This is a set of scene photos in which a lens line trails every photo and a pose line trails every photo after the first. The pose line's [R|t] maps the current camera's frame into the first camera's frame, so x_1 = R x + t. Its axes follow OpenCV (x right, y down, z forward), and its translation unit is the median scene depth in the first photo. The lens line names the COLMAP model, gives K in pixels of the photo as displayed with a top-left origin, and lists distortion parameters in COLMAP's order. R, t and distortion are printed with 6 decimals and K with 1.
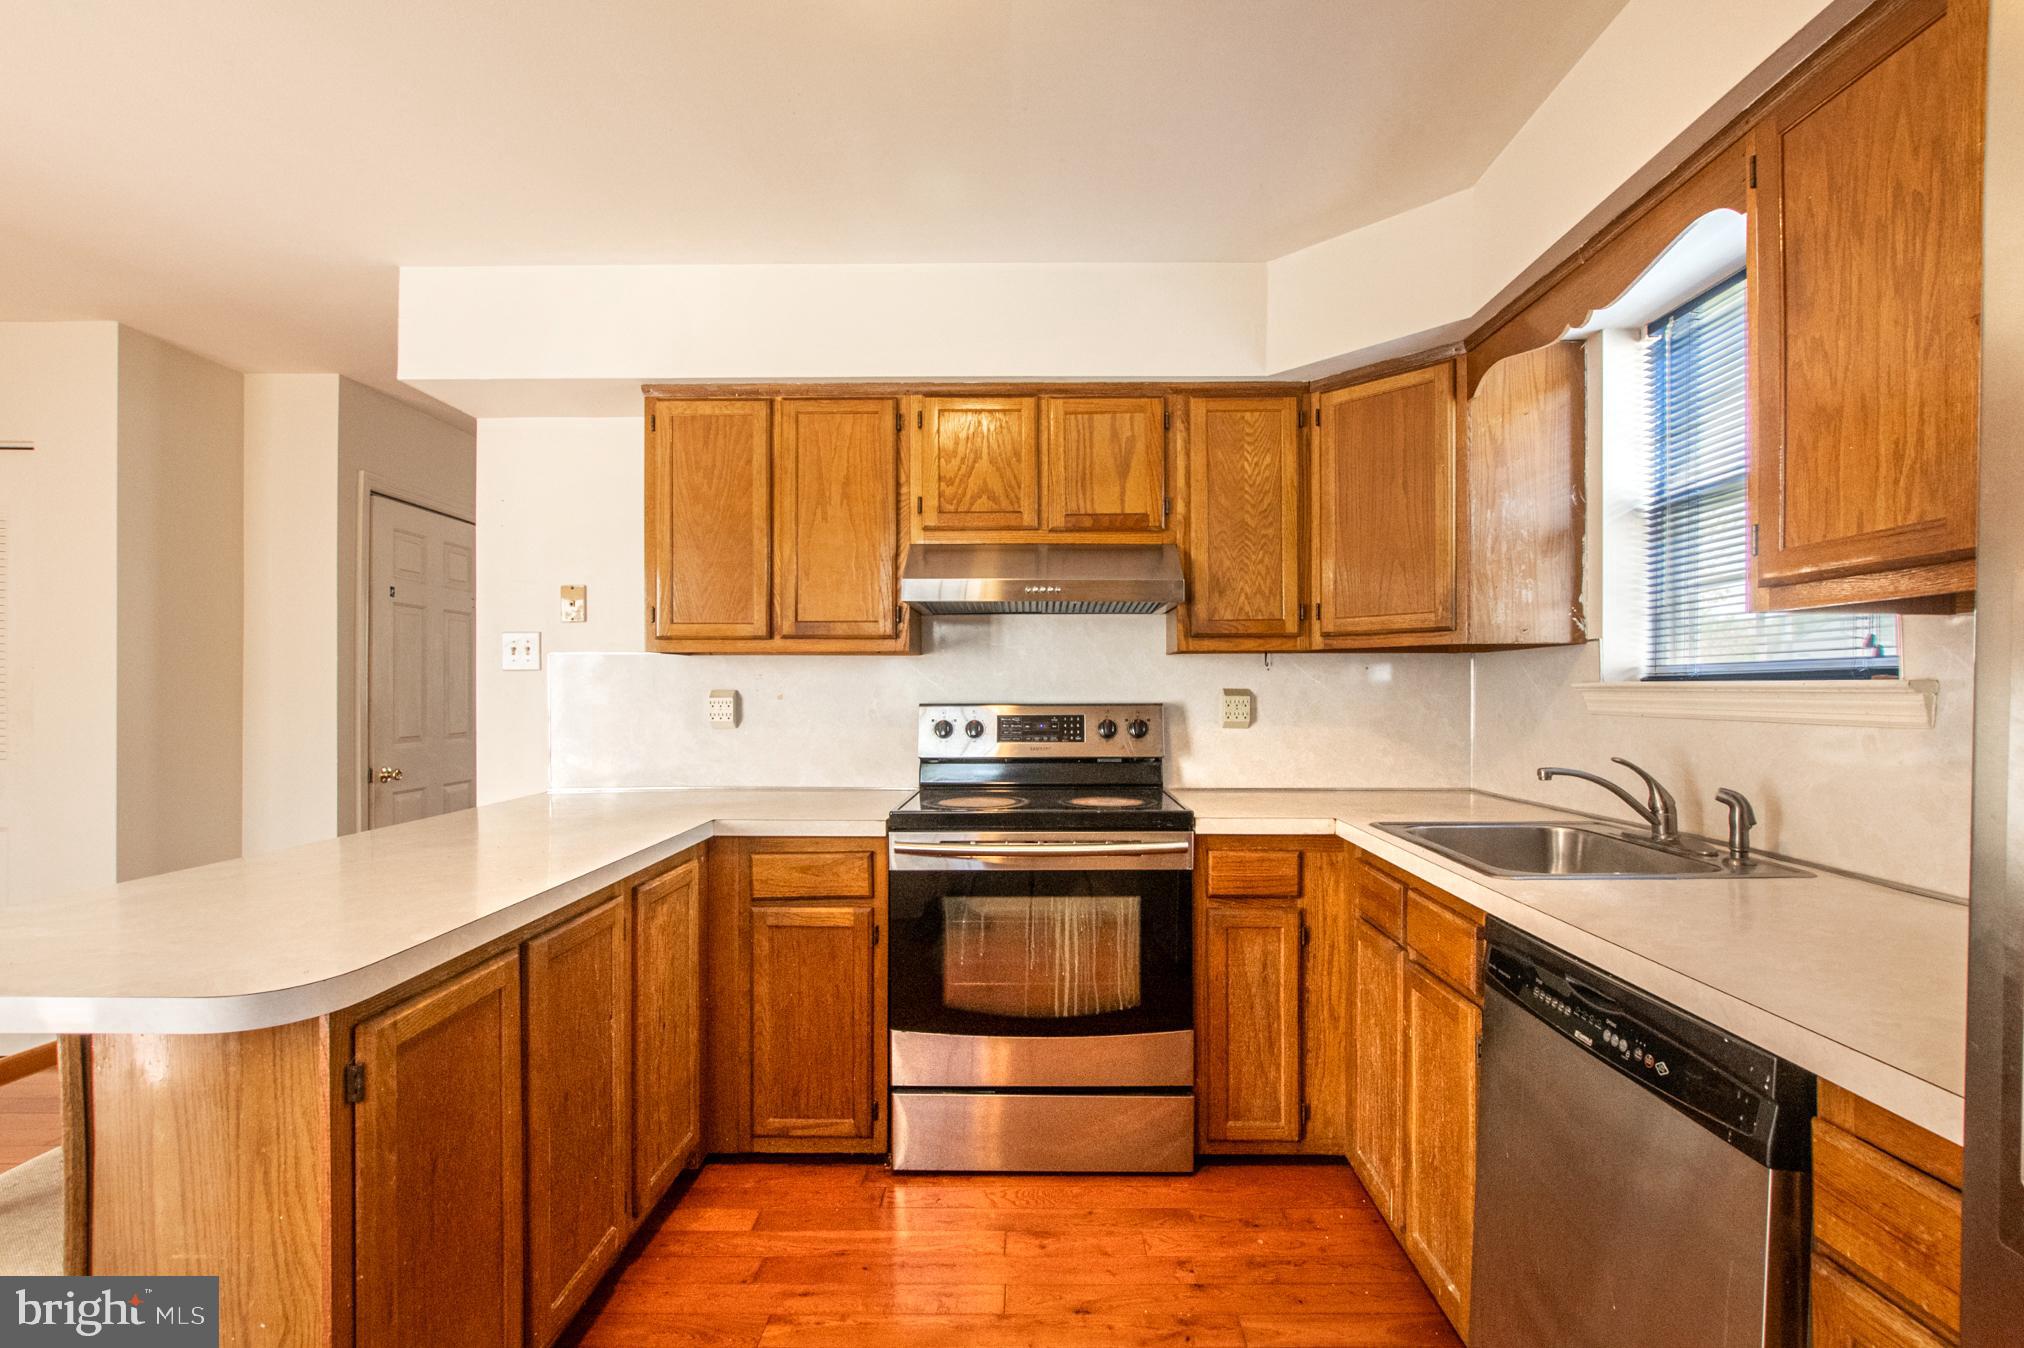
lens RADIAL K [[888.6, 0, 1010.6], [0, 888.6, 685.2], [0, 0, 1]] dist [-0.000027, 0.000069]
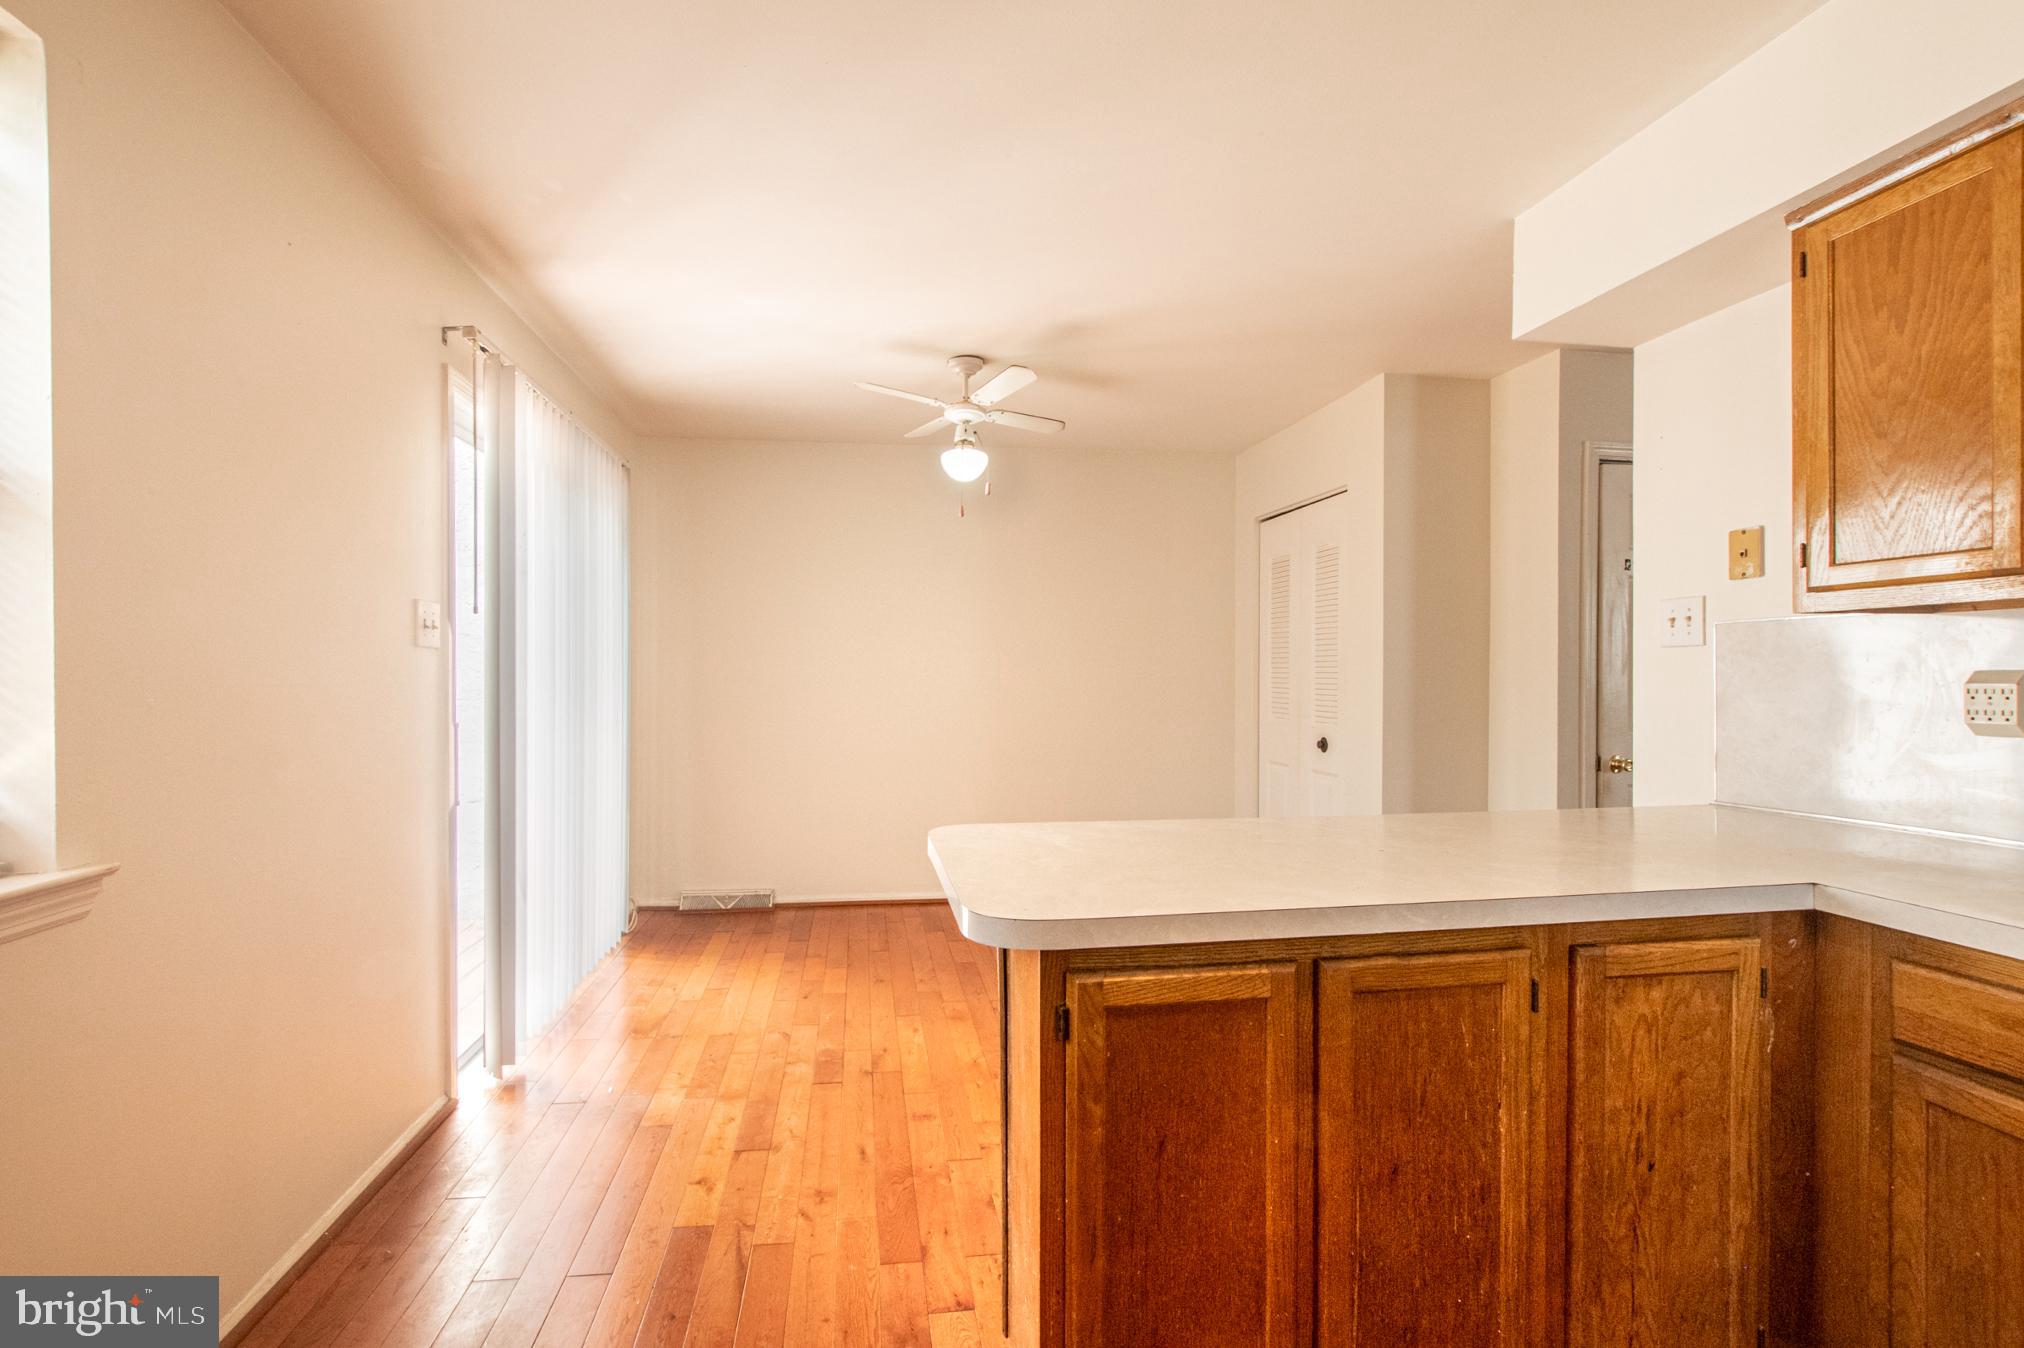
lens RADIAL K [[902.5, 0, 1007.5], [0, 902.5, 671.7], [0, 0, 1]] dist [-0.012863, -0.000050]
pose [[0.173339, -0.002218, -0.984860, 0.167133], [0.003683, 0.999992, -0.001604, 0.006341], [0.984855, -0.003350, 0.173345, 0.351656]]
